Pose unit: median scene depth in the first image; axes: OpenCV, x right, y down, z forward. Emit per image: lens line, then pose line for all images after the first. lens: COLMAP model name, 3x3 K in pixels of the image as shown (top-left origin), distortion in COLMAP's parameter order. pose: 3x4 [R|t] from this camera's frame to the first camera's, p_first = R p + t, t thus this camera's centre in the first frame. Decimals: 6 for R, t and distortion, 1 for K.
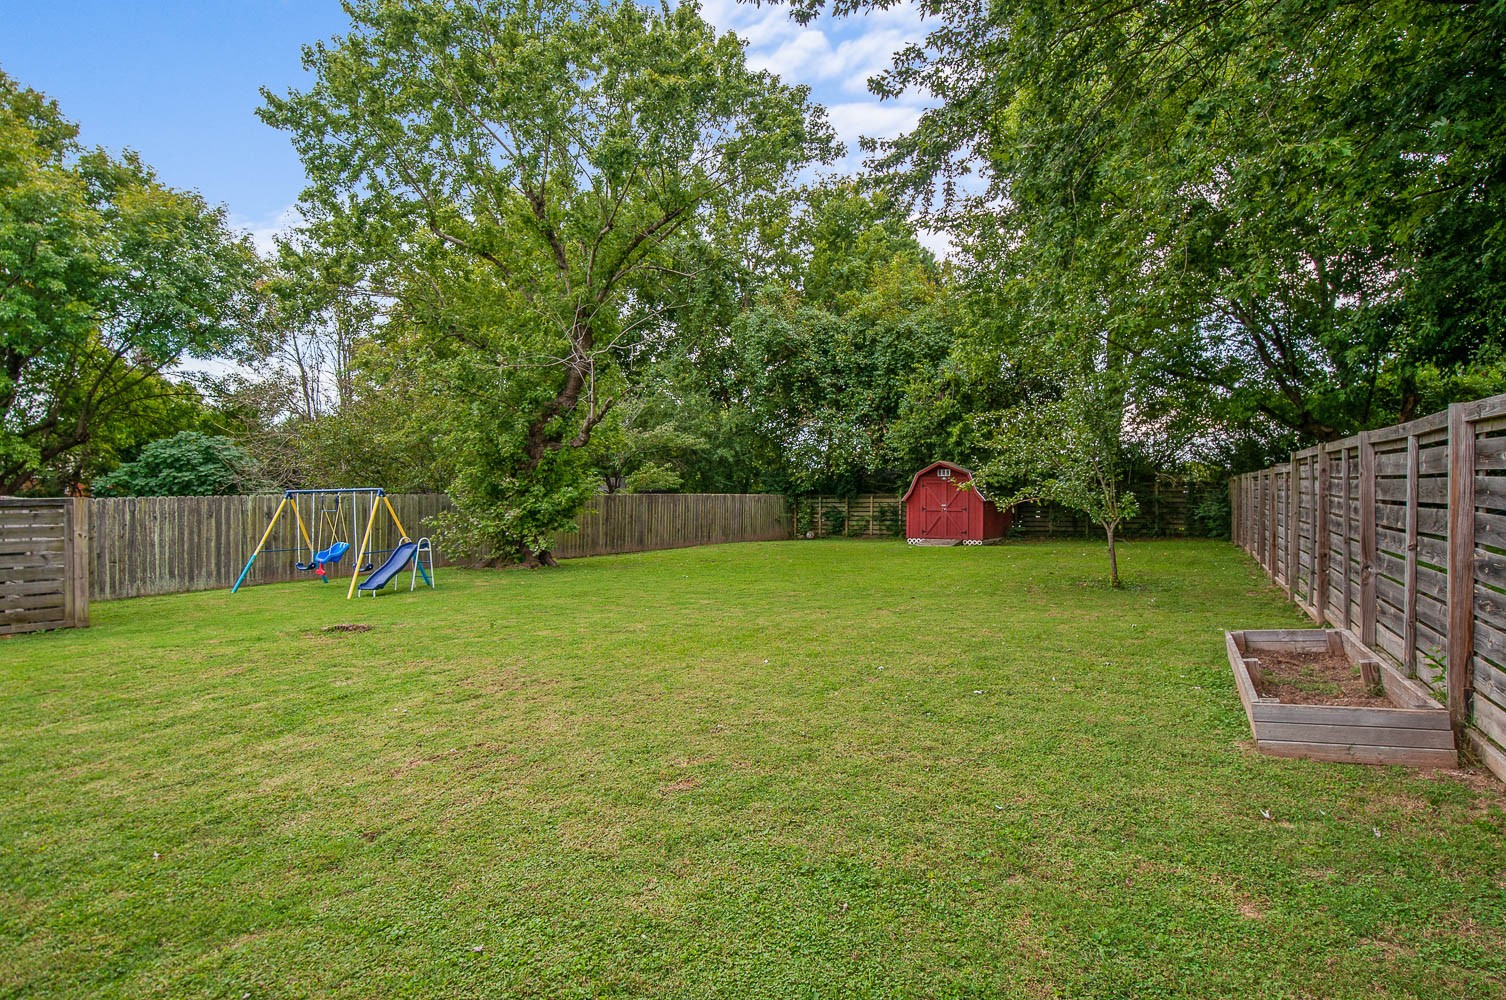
lens RADIAL K [[797.6, 0, 753.0], [0, 797.6, 500.0], [0, 0, 1]] dist [-0.003770, 0.000220]
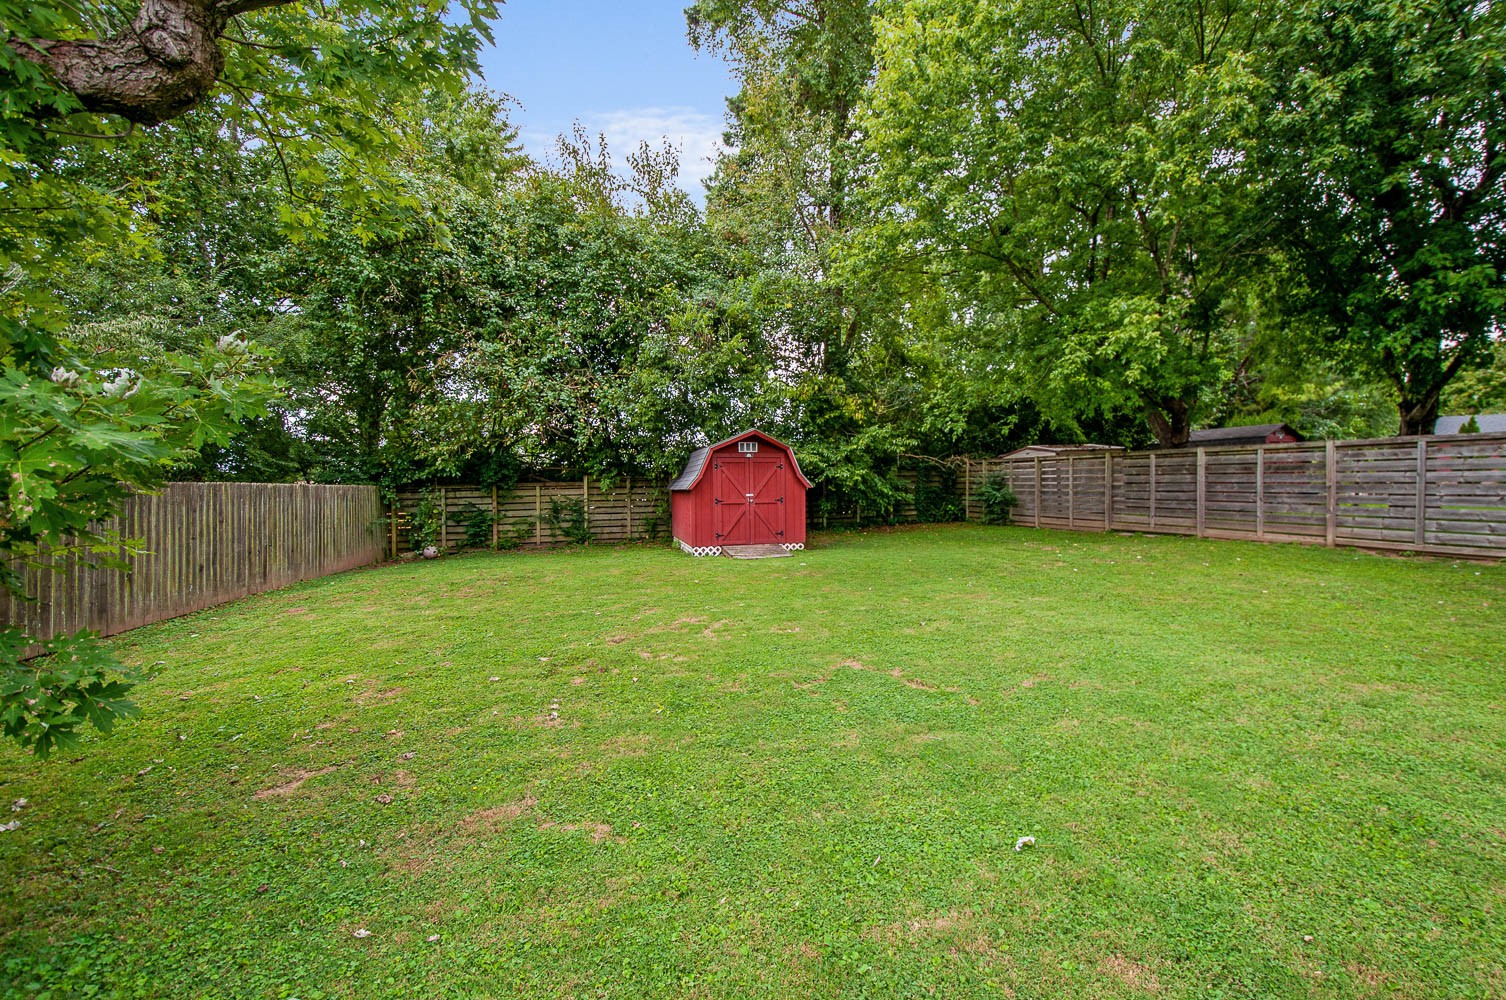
lens RADIAL K [[707.5, 0, 824.3], [0, 707.5, 498.0], [0, 0, 1]] dist [0.000873, -0.000082]
pose [[0.677807, -0.024611, 0.734828, -0.133544], [0.020411, 0.999684, 0.014654, 0.001419], [-0.734956, 0.005066, 0.678096, 0.456684]]
